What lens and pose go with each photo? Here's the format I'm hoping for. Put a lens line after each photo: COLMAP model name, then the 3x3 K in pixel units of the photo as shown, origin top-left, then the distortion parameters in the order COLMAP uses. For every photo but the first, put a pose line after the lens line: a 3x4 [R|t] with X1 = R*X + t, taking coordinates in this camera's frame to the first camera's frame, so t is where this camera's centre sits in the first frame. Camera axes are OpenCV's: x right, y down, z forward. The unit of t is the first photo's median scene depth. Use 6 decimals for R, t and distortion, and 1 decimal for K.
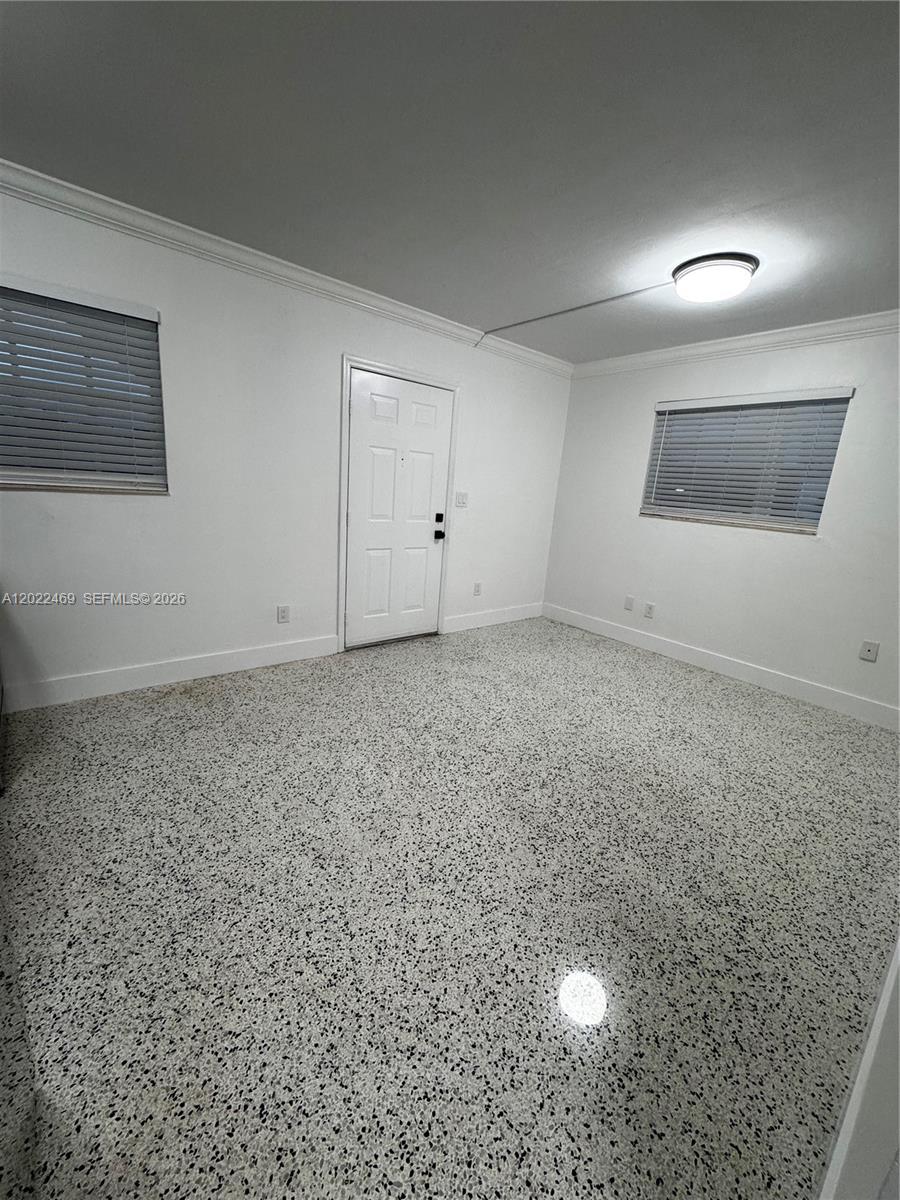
lens RADIAL K [[476.4, 0, 449.6], [0, 476.4, 600.1], [0, 0, 1]] dist [-0.005578, 0.000834]
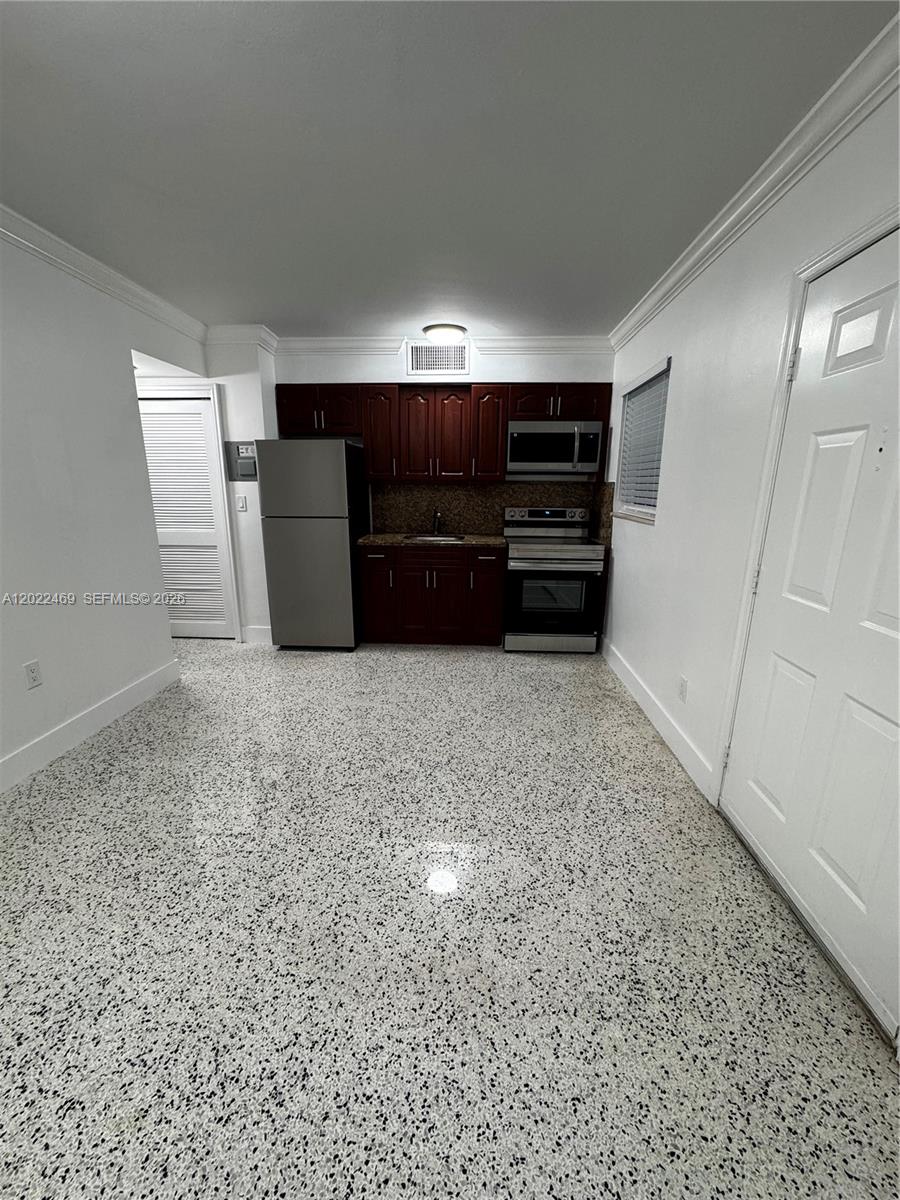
lens RADIAL K [[476.4, 0, 453.3], [0, 476.4, 600.0], [0, 0, 1]] dist [-0.005578, 0.000834]
pose [[-0.677085, 0.096428, -0.729559, 0.621245], [-0.230311, 0.913810, 0.334527, -0.387204], [0.698937, 0.394529, -0.596519, 1.668567]]
